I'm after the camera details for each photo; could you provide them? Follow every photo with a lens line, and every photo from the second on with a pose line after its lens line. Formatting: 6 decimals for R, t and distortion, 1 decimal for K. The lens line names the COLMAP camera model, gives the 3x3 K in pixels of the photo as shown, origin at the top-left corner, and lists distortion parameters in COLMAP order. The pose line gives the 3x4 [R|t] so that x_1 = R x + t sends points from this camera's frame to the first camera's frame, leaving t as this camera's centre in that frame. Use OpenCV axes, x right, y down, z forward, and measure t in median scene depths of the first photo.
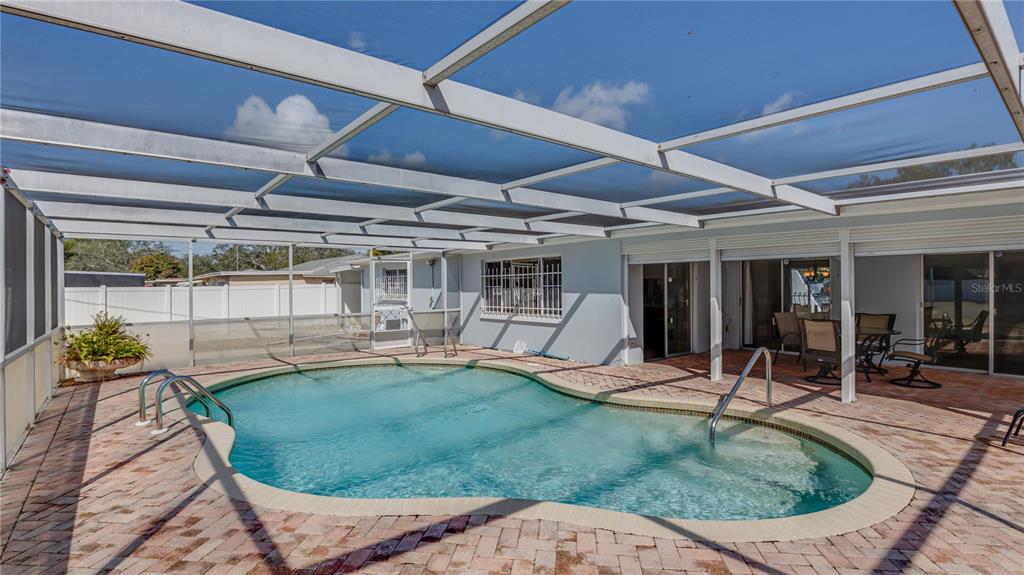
lens RADIAL K [[466.7, 0, 512.0], [0, 466.7, 287.5], [0, 0, 1]] dist [-0.000747, -0.000173]
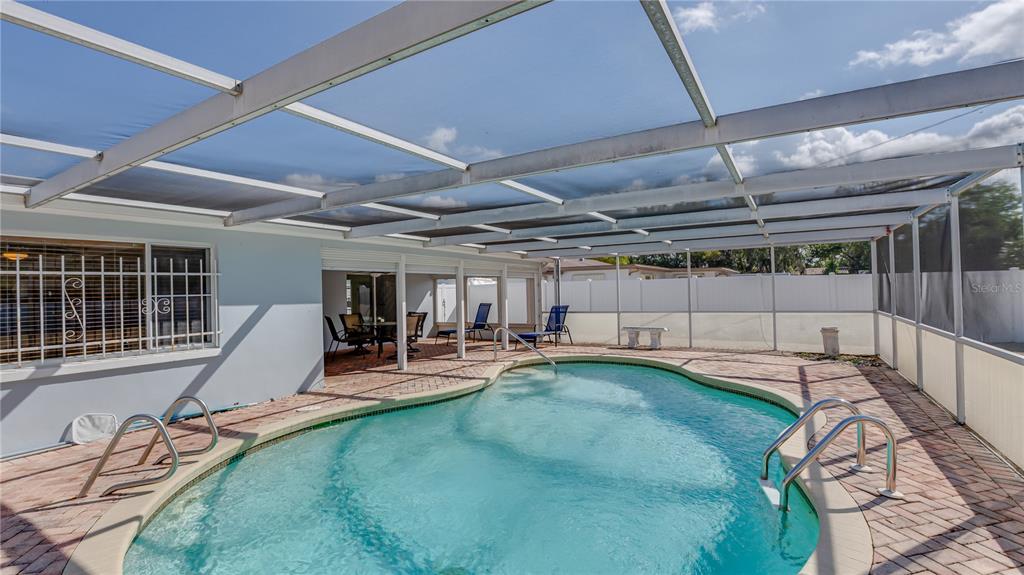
lens RADIAL K [[466.7, 0, 512.0], [0, 466.7, 287.5], [0, 0, 1]] dist [-0.000747, -0.000173]
pose [[-0.316242, 0.026613, 0.948305, -0.604550], [0.028797, 0.999415, -0.018444, 0.007988], [-0.948242, 0.021476, -0.316823, 0.818398]]
